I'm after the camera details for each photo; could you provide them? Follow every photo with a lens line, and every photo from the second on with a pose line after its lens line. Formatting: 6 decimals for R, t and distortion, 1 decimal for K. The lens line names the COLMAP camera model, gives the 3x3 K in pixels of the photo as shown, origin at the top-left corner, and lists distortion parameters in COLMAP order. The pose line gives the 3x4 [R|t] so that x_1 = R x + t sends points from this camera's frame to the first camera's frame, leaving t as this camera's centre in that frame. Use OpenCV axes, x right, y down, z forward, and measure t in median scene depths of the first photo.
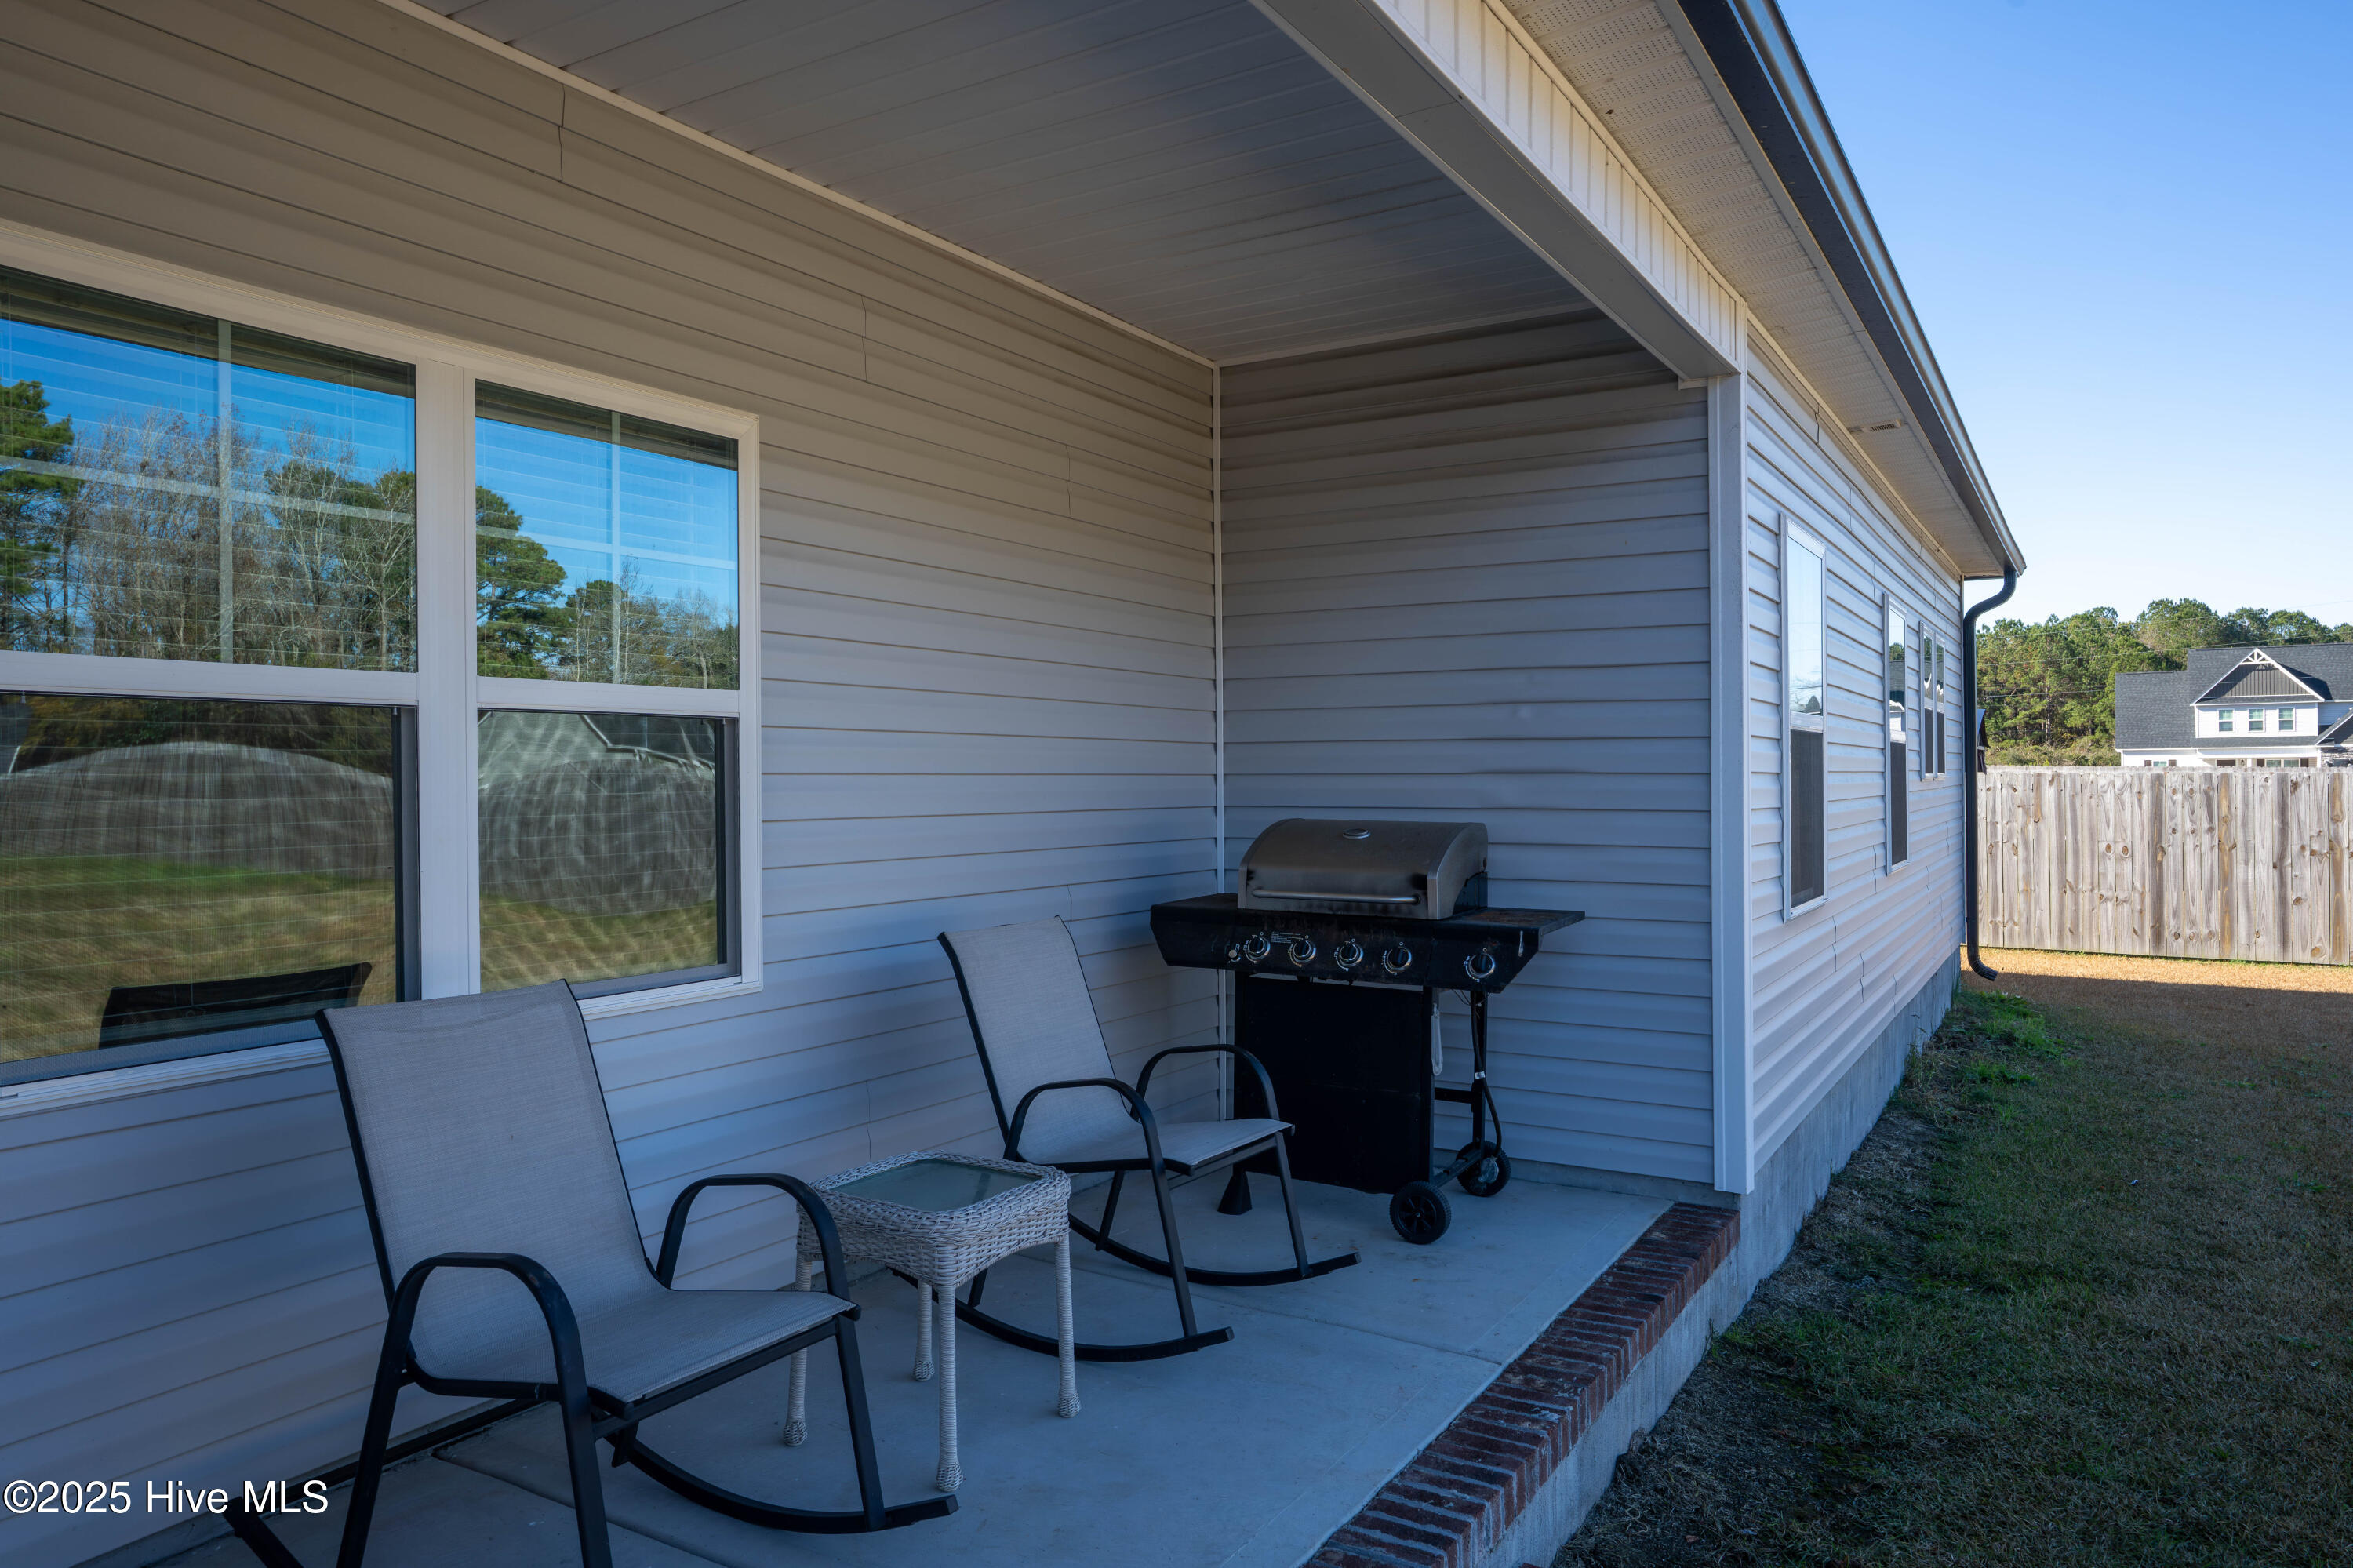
lens RADIAL K [[1529.4, 0, 1176.8], [0, 1529.4, 789.6], [0, 0, 1]] dist [-0.014612, 0.020739]
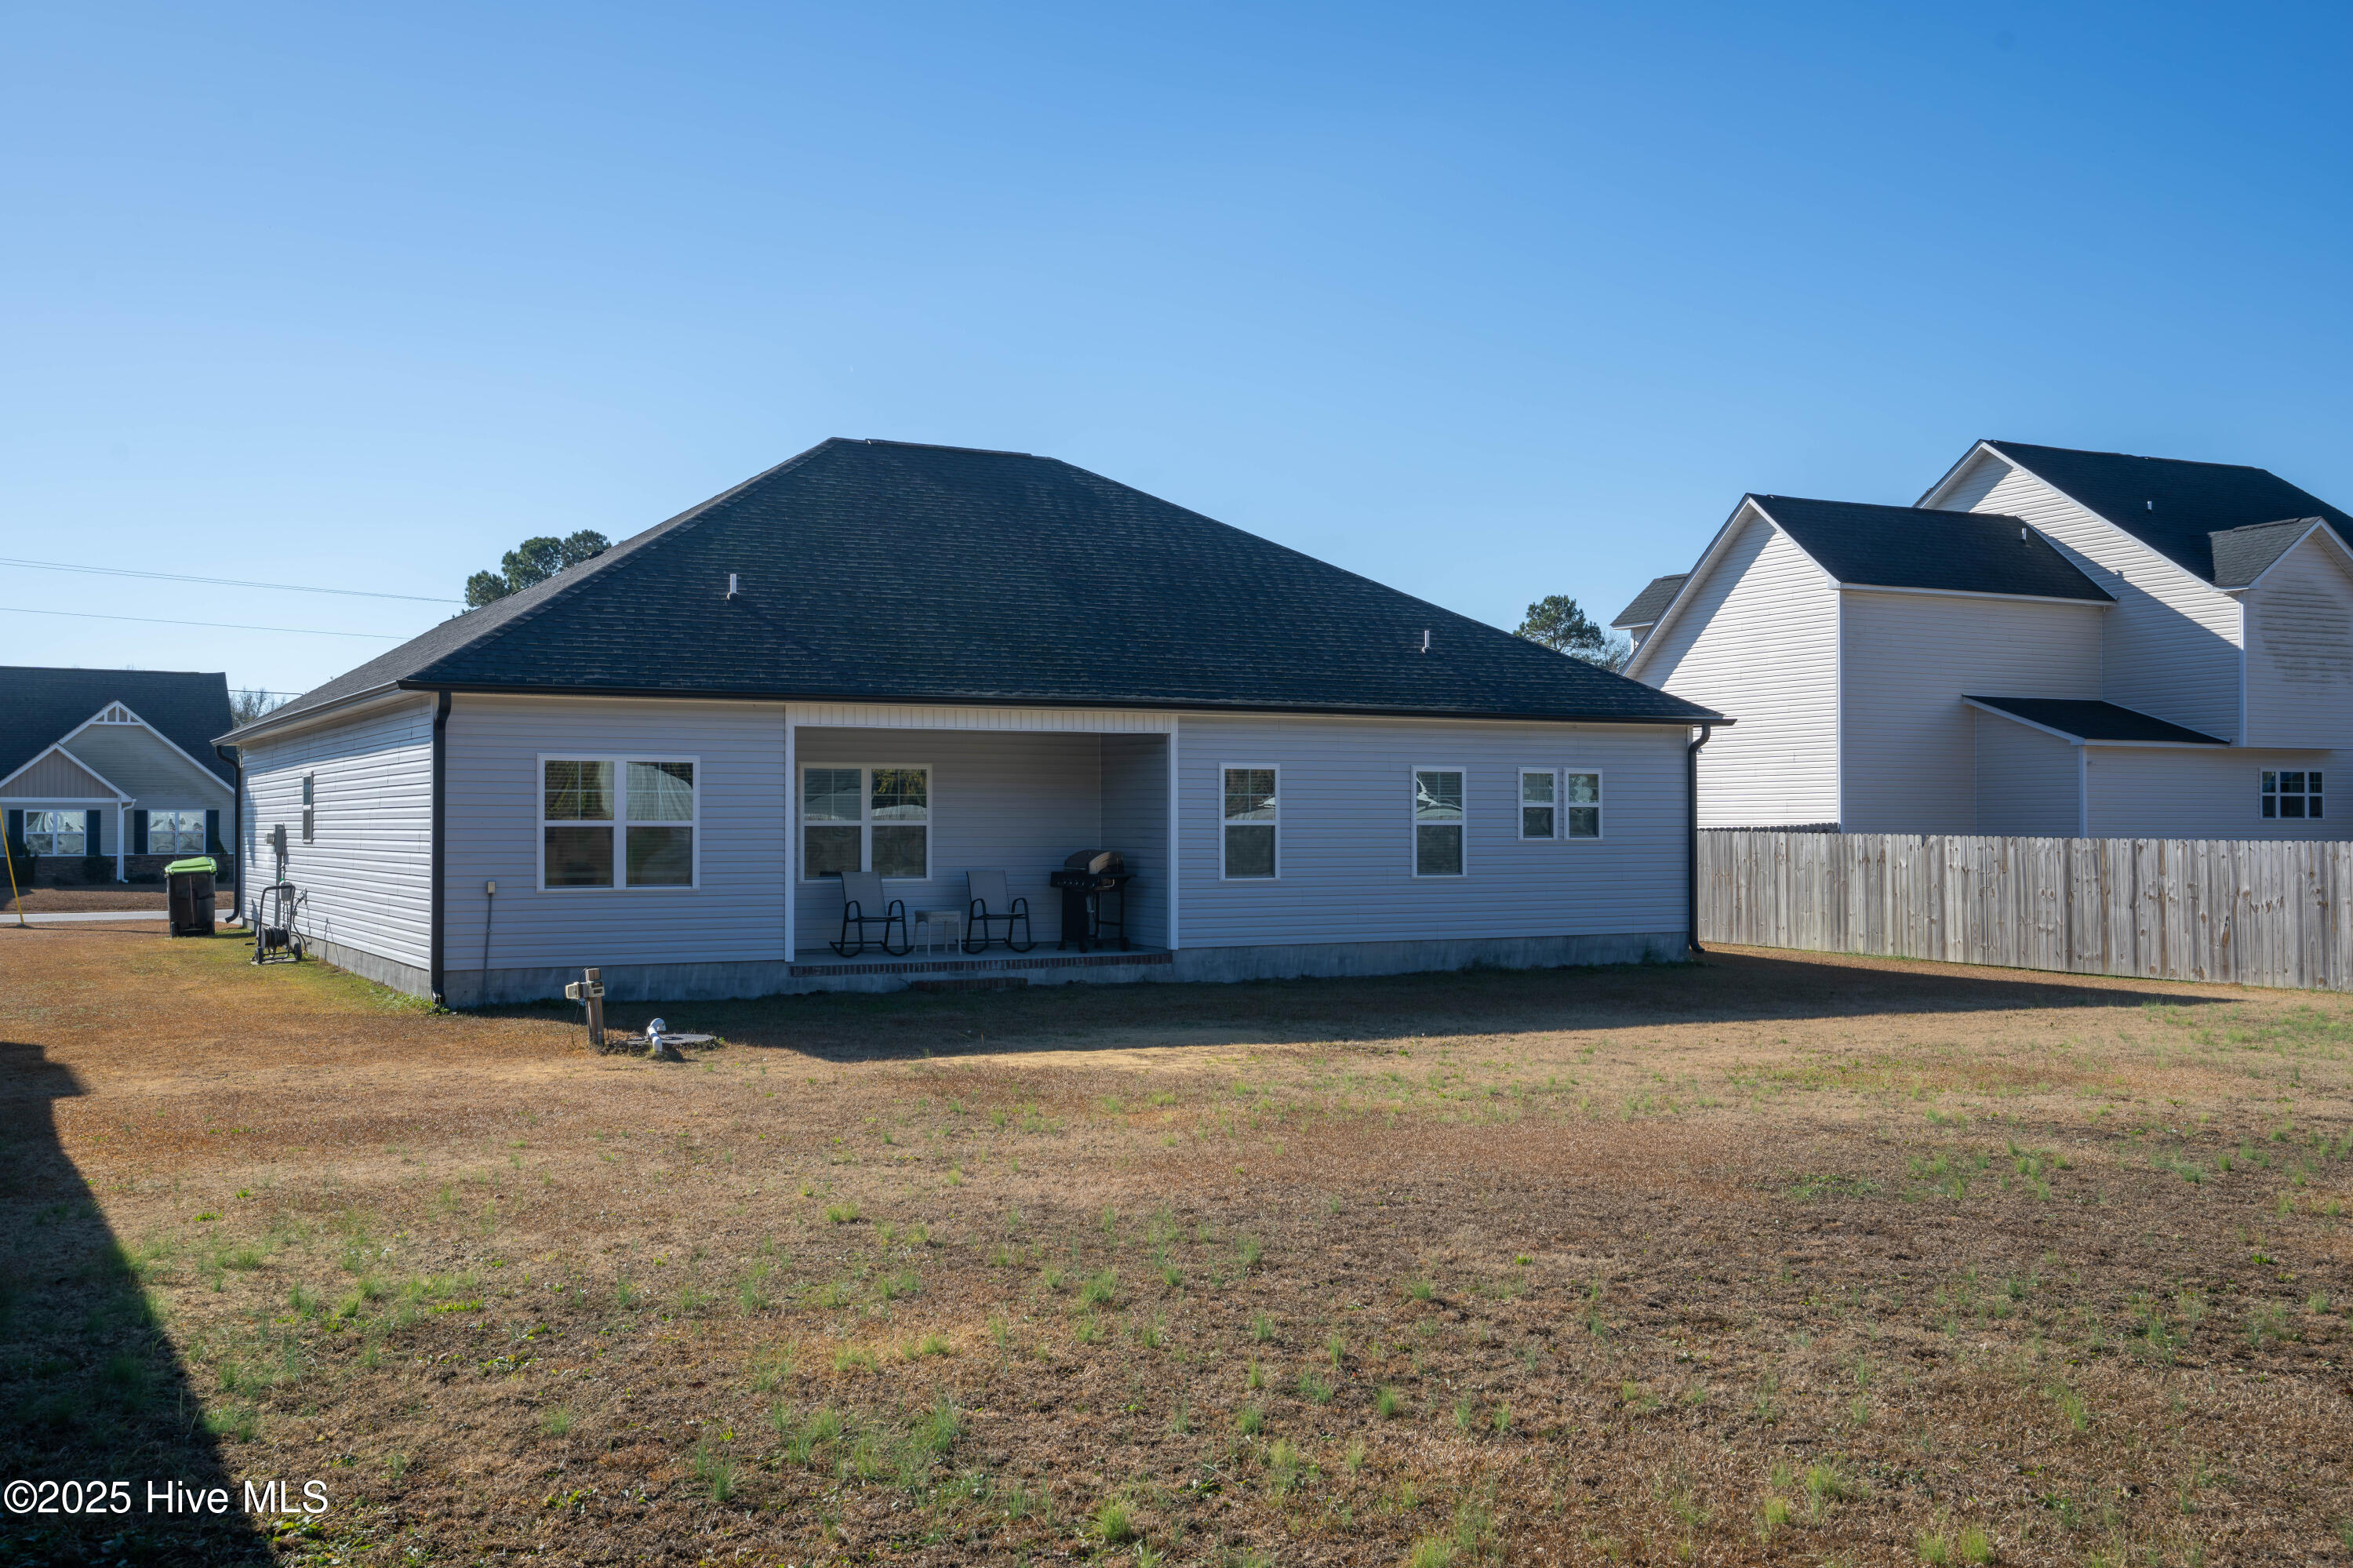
lens RADIAL K [[2306.8, 0, 1179.5], [0, 2306.8, 795.0], [0, 0, 1]] dist [0.085683, 0.000000]
pose [[0.865557, 0.000023, -0.500810, 4.234937], [-0.009553, 0.999819, -0.016466, -0.030977], [0.500719, 0.019036, 0.865400, -5.146725]]
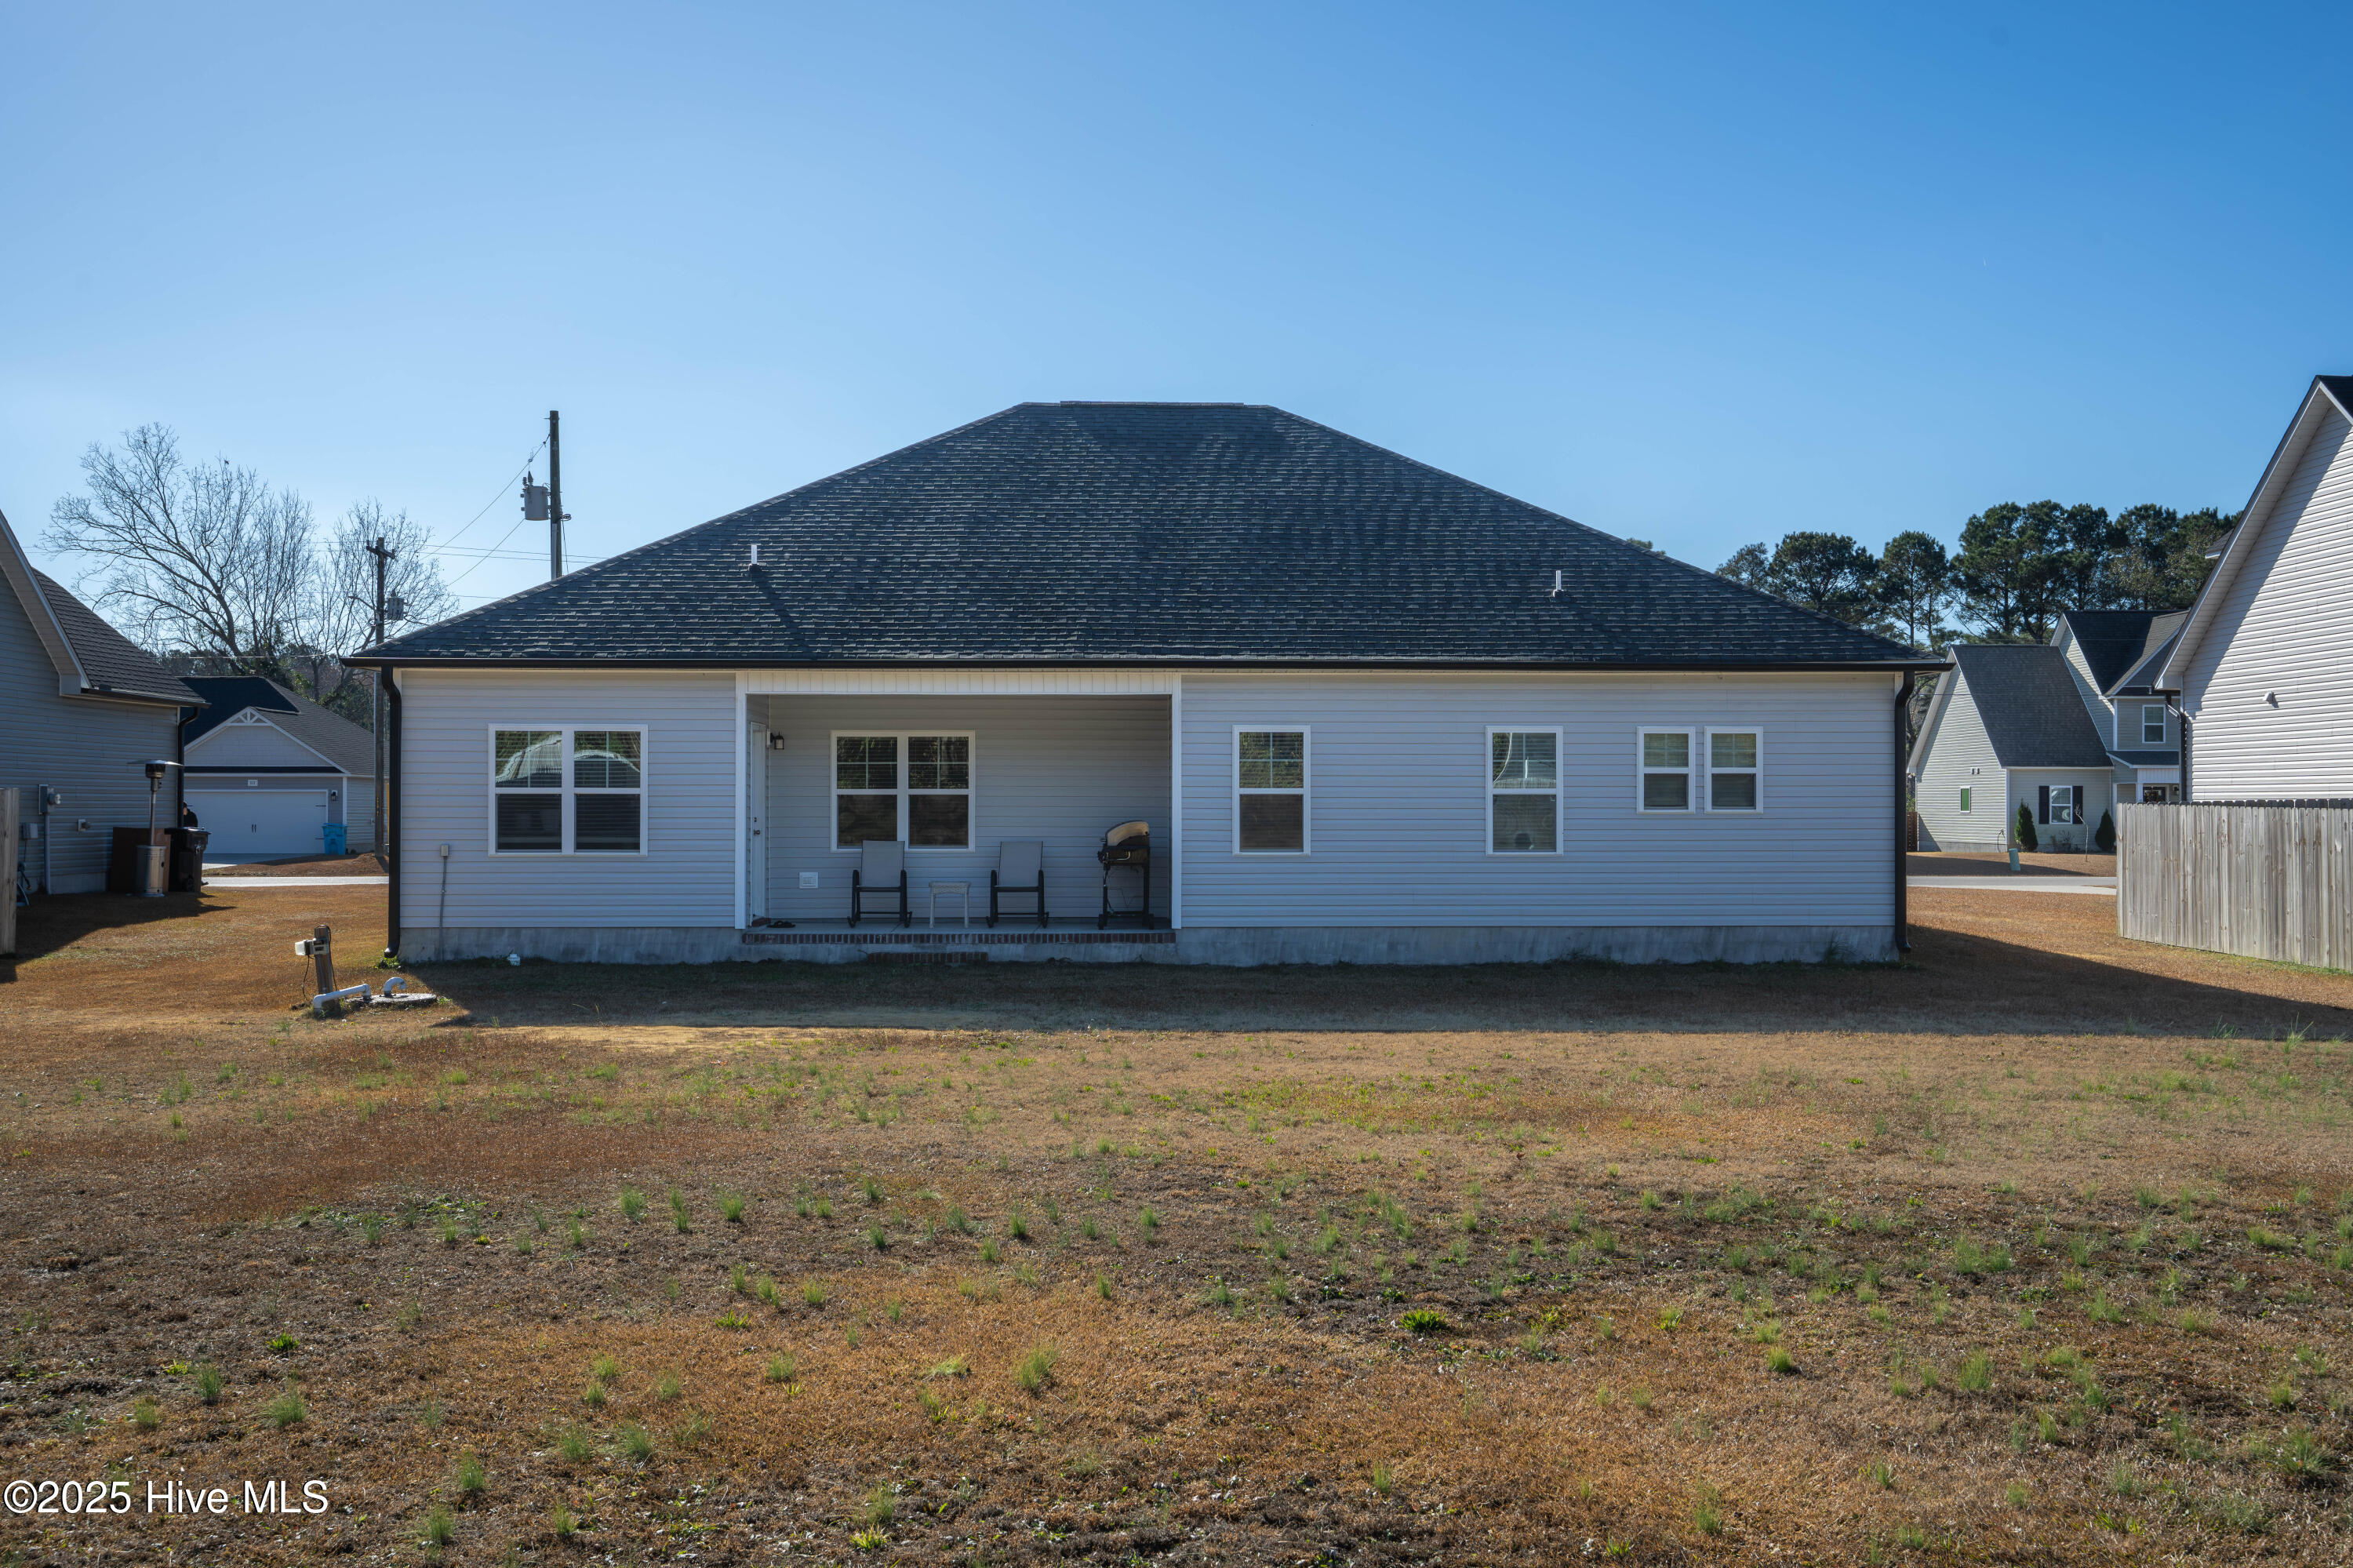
lens RADIAL K [[2306.8, 0, 1177.7], [0, 2306.8, 763.8], [0, 0, 1]] dist [0.085683, 0.000000]
pose [[0.541749, -0.004218, -0.840530, 6.280966], [-0.012336, 0.999840, -0.012969, -0.056087], [0.840450, 0.017395, 0.541610, -2.426601]]
